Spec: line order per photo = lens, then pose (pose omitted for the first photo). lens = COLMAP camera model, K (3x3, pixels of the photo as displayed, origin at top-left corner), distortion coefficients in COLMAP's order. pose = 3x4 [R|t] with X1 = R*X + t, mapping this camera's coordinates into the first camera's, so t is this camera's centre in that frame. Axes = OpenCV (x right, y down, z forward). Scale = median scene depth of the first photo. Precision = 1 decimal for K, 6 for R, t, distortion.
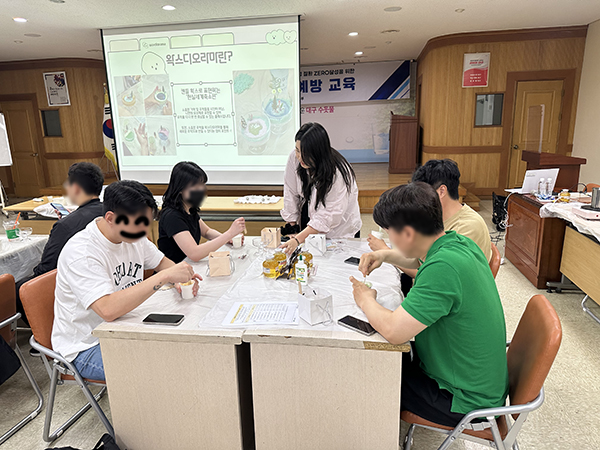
lens RADIAL K [[427.0, 0, 306.7], [0, 427.0, 233.9], [0, 0, 1]] dist [0.031968, -0.049600]
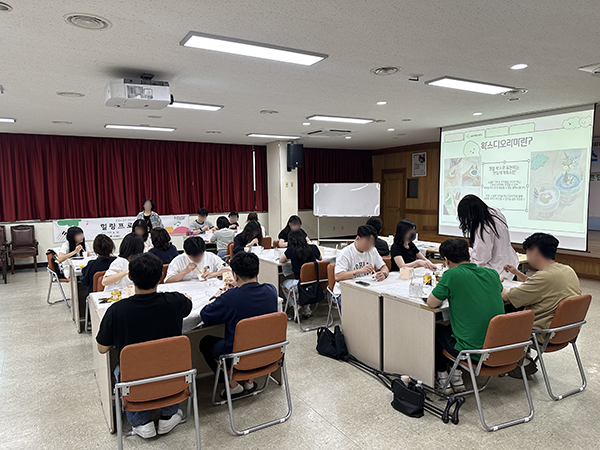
lens RADIAL K [[427.0, 0, 299.9], [0, 427.0, 230.0], [0, 0, 1]] dist [0.031968, -0.049600]
pose [[0.656467, 0.087694, -0.749240, 0.316722], [-0.189790, 0.980471, -0.051531, 0.024256], [0.730090, 0.176027, 0.660291, -0.236979]]
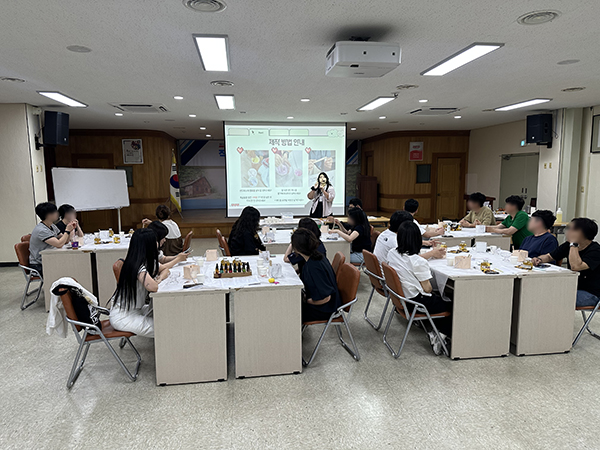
lens RADIAL K [[427.0, 0, 302.3], [0, 427.0, 224.6], [0, 0, 1]] dist [0.031968, -0.049600]
pose [[0.949574, -0.019209, 0.312953, -0.700783], [0.062780, 0.989557, -0.129751, 0.128528], [-0.307192, 0.142856, 0.940864, -0.529677]]
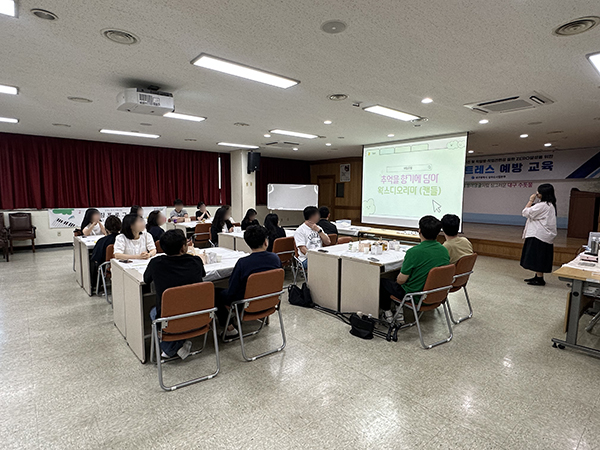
lens RADIAL K [[332.4, 0, 304.1], [0, 332.4, 228.9], [0, 0, 1]] dist [-0.022242, 0.005698]
pose [[0.778305, 0.097770, -0.620228, 0.290860], [-0.182485, 0.980386, -0.074451, 0.066236], [0.600784, 0.171128, 0.780880, -0.293103]]
